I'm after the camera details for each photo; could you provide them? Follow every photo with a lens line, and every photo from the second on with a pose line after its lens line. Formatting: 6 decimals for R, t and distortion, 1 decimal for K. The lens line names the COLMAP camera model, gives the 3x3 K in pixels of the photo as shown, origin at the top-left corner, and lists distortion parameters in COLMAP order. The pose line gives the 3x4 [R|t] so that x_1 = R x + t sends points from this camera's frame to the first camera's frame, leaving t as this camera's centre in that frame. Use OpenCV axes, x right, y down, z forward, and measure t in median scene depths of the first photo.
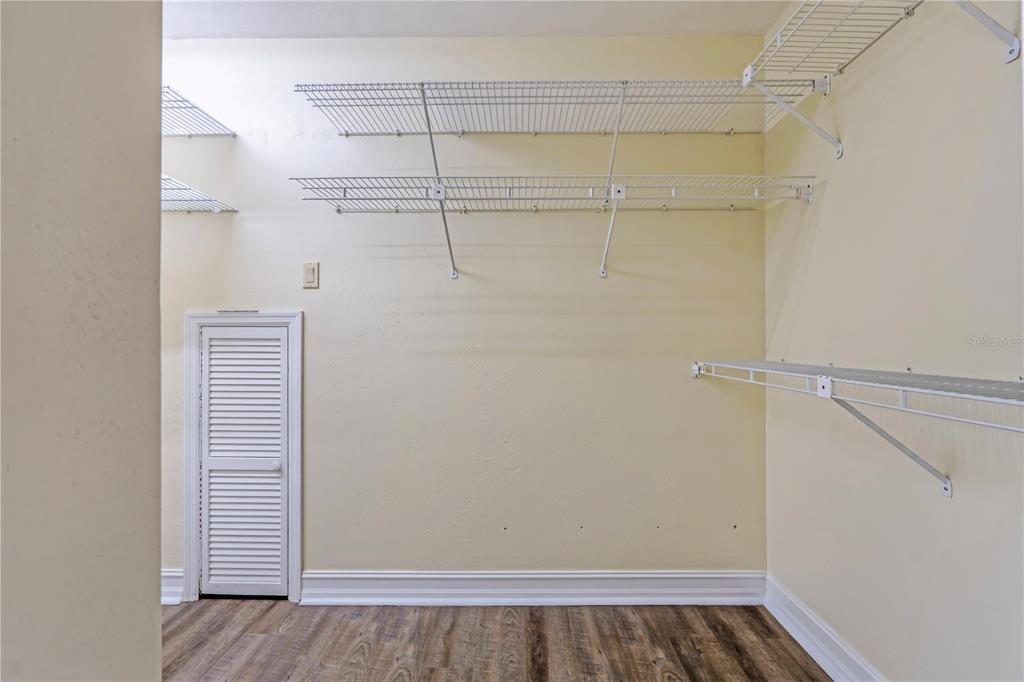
lens RADIAL K [[476.3, 0, 513.2], [0, 476.3, 340.9], [0, 0, 1]] dist [-0.001009, -0.000912]
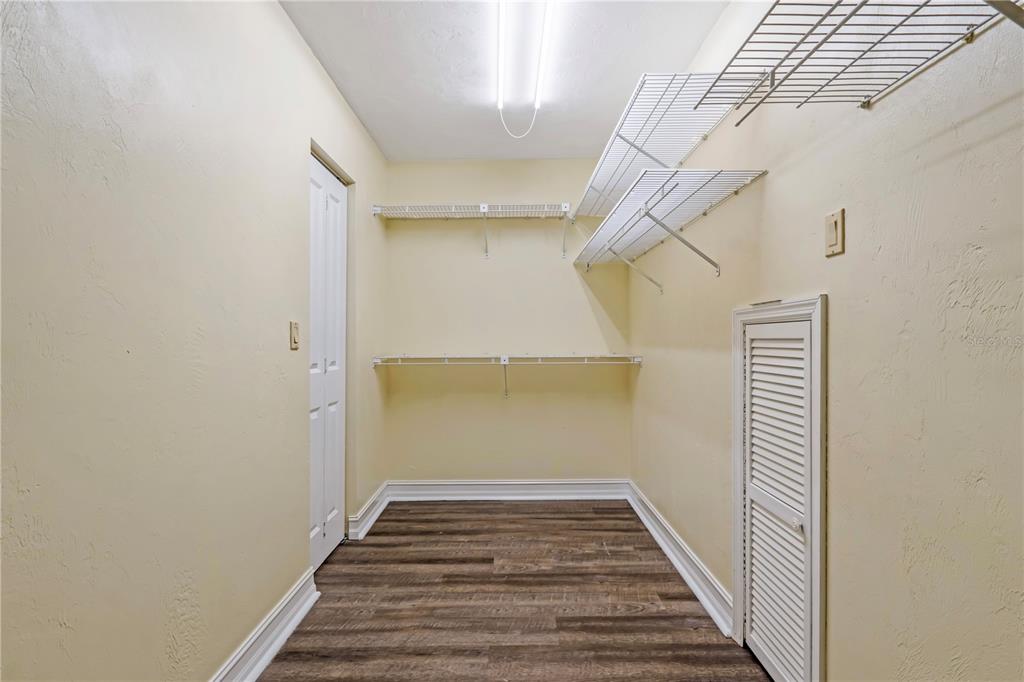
lens RADIAL K [[476.3, 0, 512.2], [0, 476.3, 344.7], [0, 0, 1]] dist [-0.001009, -0.000912]
pose [[-0.002257, 0.004279, -0.999988, 0.184364], [0.006568, 0.999969, 0.004265, -0.001429], [0.999976, -0.006558, -0.002285, 0.591019]]
